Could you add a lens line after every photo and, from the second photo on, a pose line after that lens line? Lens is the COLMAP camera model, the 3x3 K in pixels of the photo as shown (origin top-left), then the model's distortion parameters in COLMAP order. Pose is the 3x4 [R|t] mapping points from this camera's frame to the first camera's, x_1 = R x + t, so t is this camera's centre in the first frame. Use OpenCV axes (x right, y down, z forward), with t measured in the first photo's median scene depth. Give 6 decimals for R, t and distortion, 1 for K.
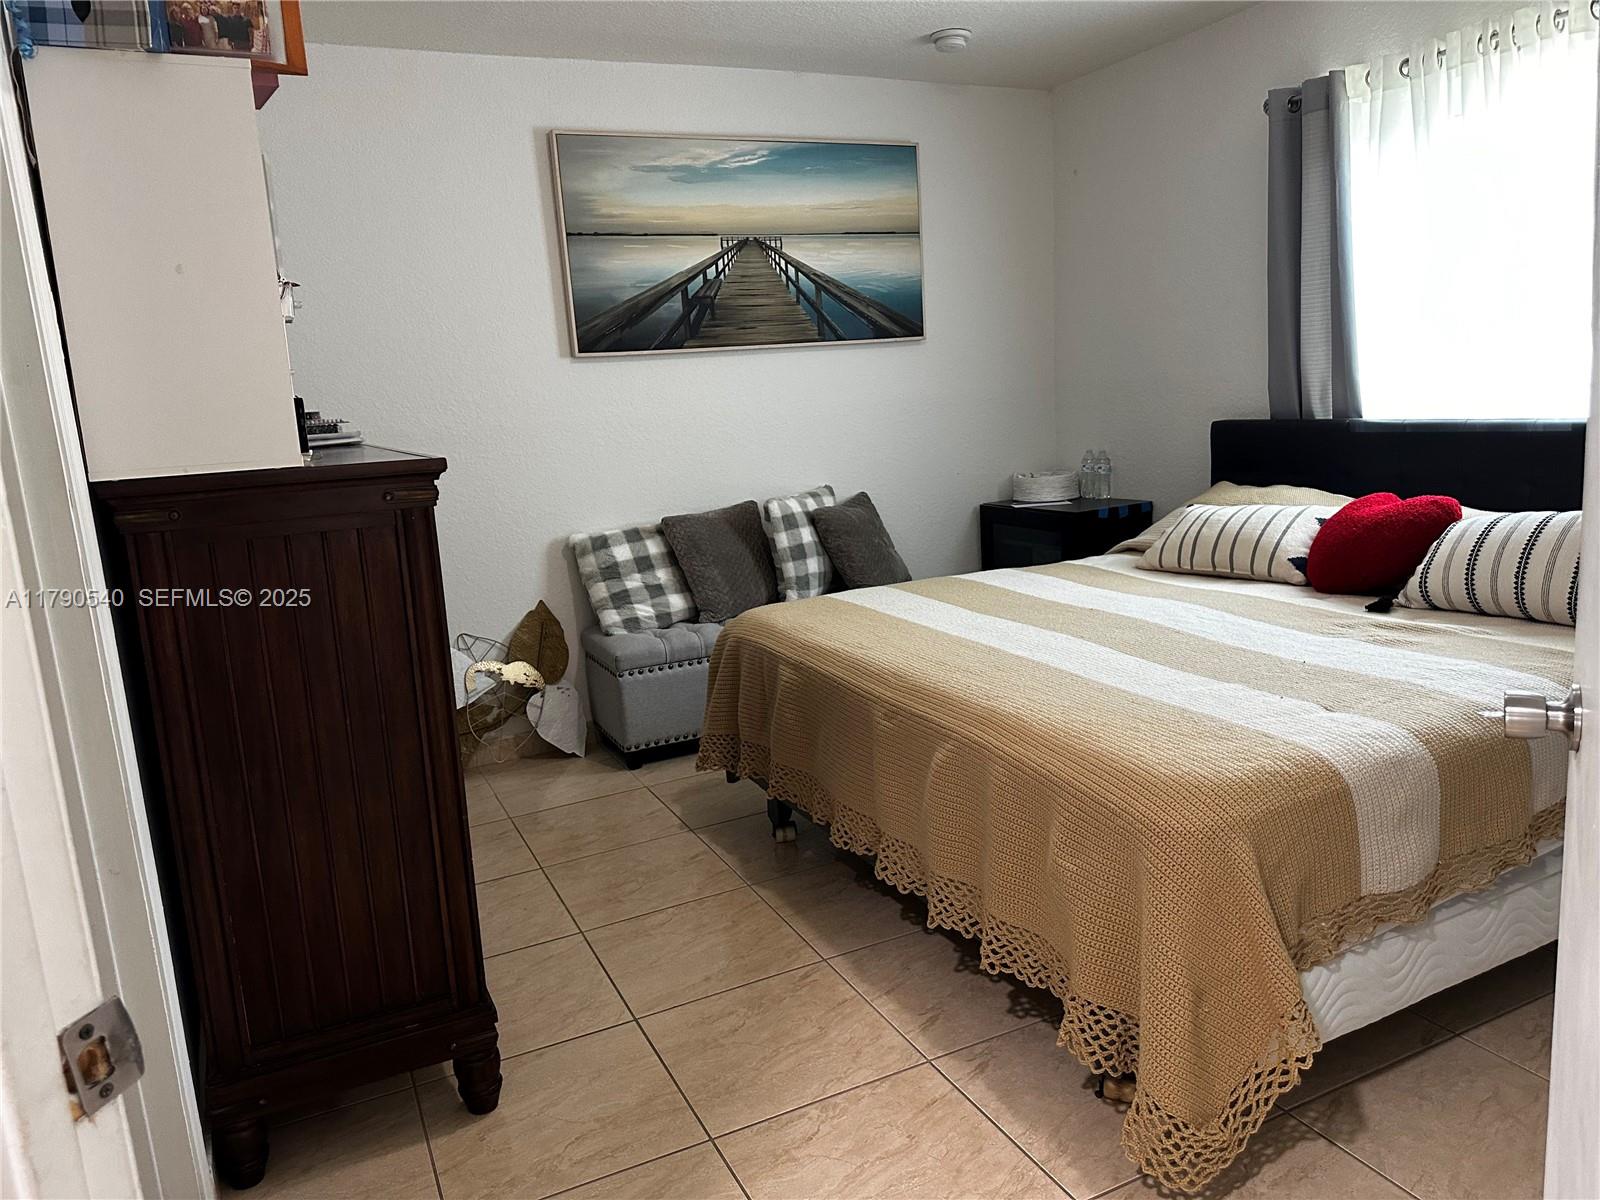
lens RADIAL K [[1132.9, 0, 811.4], [0, 1132.9, 600.2], [0, 0, 1]] dist [0.159994, -0.251389]
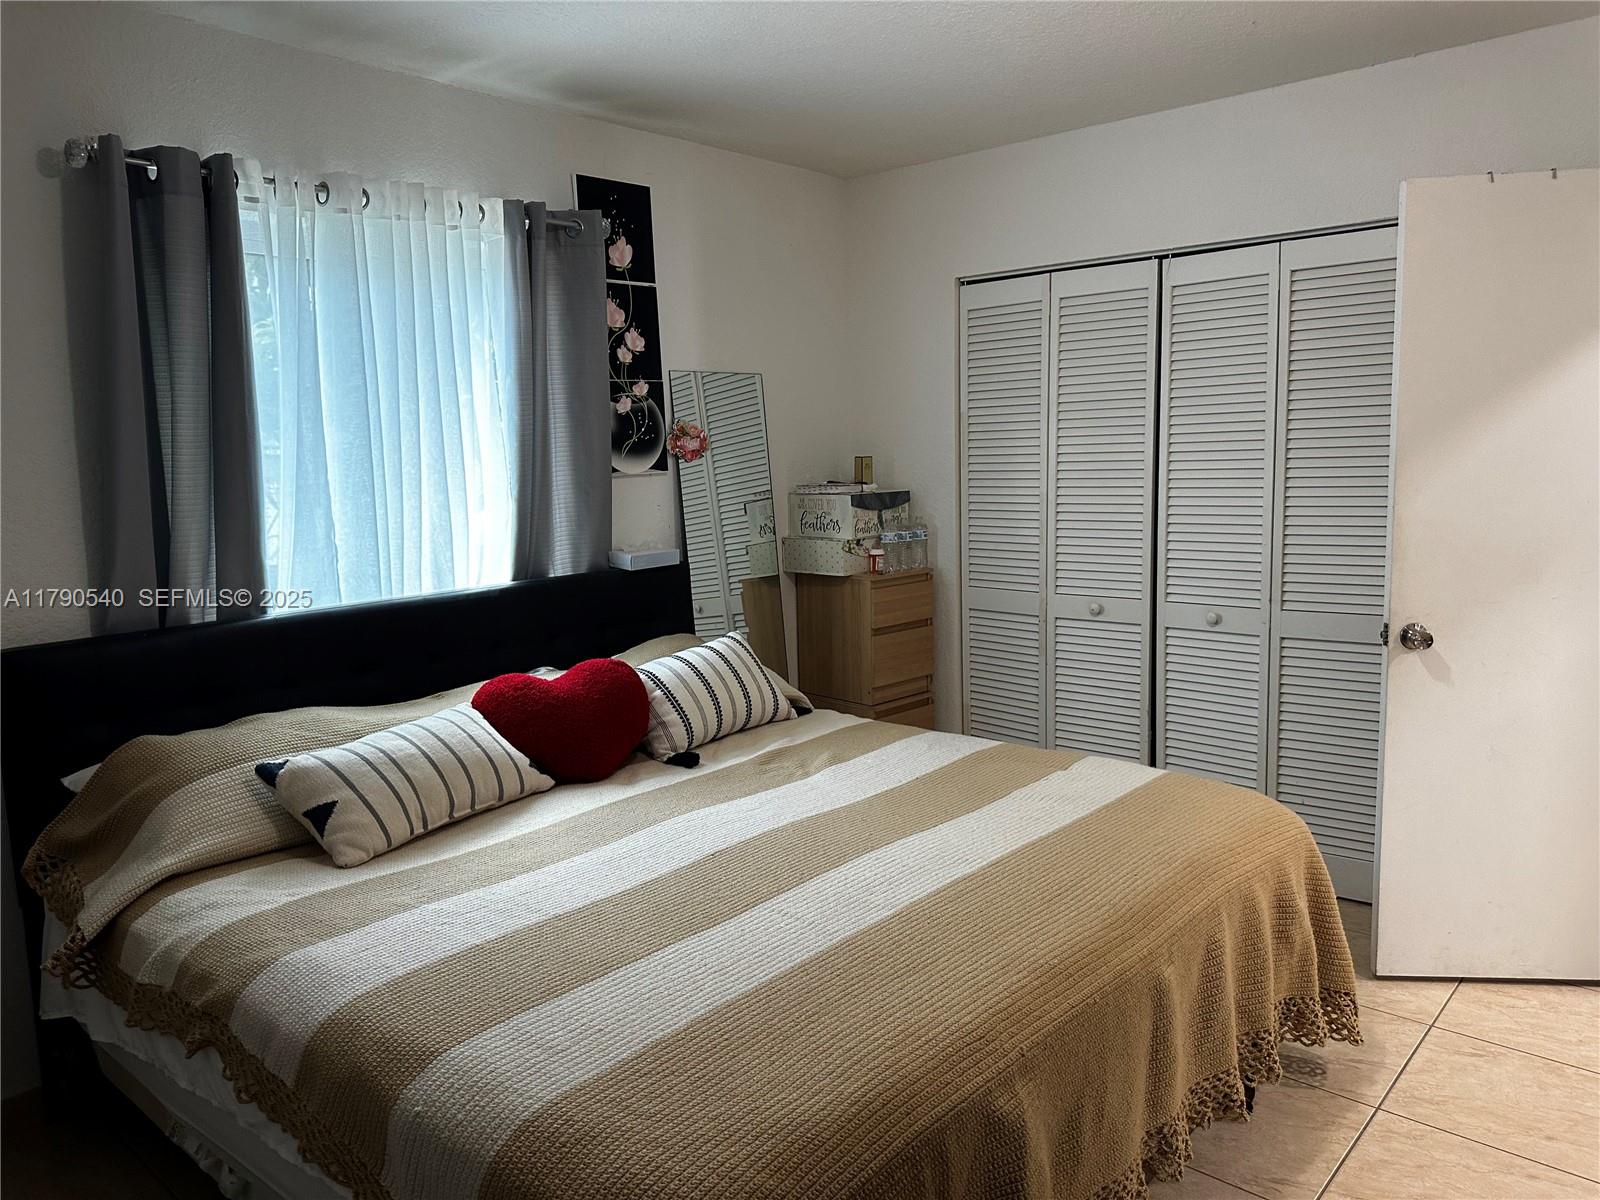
lens RADIAL K [[1132.9, 0, 811.4], [0, 1132.9, 600.2], [0, 0, 1]] dist [0.159994, -0.251389]
pose [[-0.383859, -0.049694, 0.922053, -0.393323], [0.228550, 0.962368, 0.147015, -0.214626], [-0.894660, 0.267168, -0.358056, 1.038637]]
